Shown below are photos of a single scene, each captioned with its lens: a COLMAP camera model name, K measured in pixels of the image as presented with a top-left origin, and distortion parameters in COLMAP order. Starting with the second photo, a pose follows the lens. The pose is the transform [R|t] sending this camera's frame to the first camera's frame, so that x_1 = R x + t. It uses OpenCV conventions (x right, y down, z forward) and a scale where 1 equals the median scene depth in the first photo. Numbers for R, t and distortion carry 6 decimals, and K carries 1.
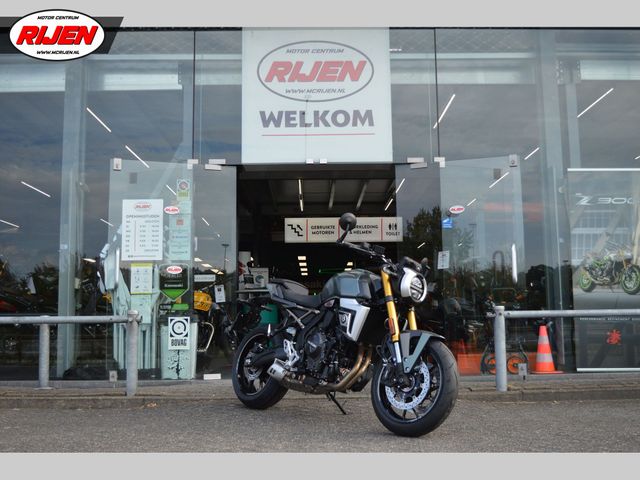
lens RADIAL K [[701.8, 0, 321.3], [0, 701.8, 239.9], [0, 0, 1]] dist [-0.081844, 0.000000]
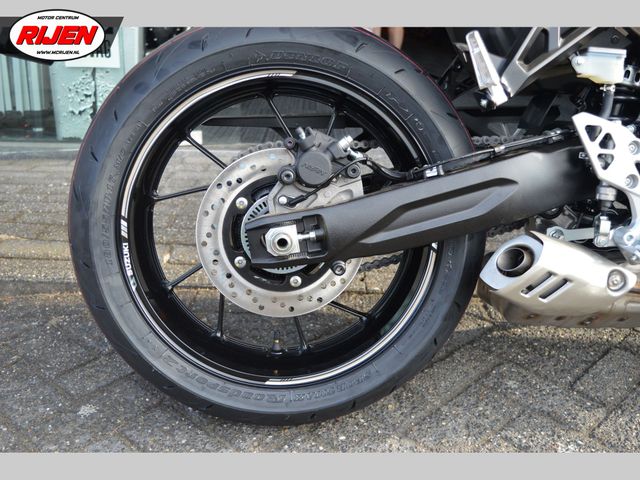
lens RADIAL K [[716.9, 0, 324.0], [0, 716.9, 237.7], [0, 0, 1]] dist [-0.080434, 0.000000]
pose [[0.999154, 0.032675, 0.024963, -0.081829], [-0.040240, 0.901871, 0.430128, 0.067646], [-0.008459, -0.430769, 0.902423, 0.591457]]
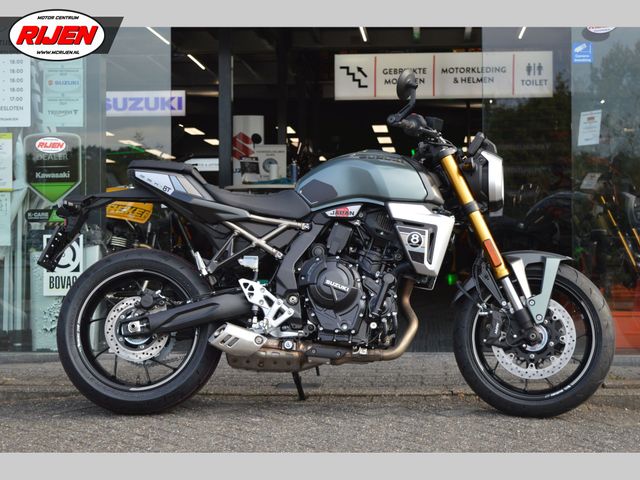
lens RADIAL K [[1248.0, 0, 317.5], [0, 1248.0, 240.9], [0, 0, 1]] dist [0.076532, 0.000000]
pose [[0.996948, 0.006238, -0.077819, 0.061548], [0.002756, 0.993368, 0.114945, 0.006276], [0.078020, -0.114809, 0.990319, 0.072058]]
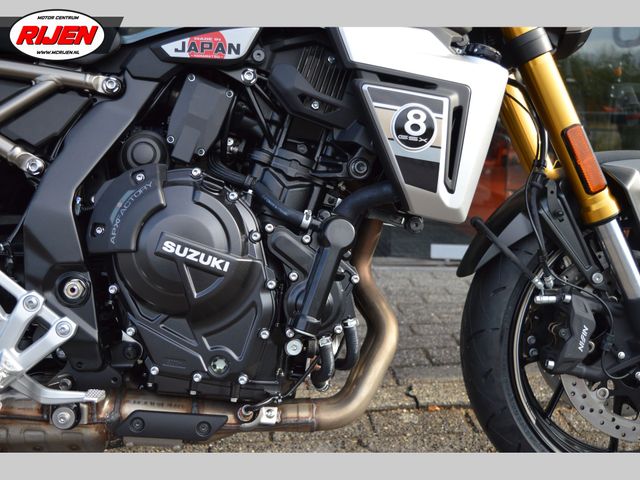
lens RADIAL K [[701.8, 0, 332.6], [0, 701.8, 234.8], [0, 0, 1]] dist [-0.081844, 0.000000]
pose [[0.992836, -0.001581, 0.119479, -0.026486], [-0.033574, 0.955938, 0.291641, 0.167152], [-0.114675, -0.293563, 0.949037, 1.559182]]
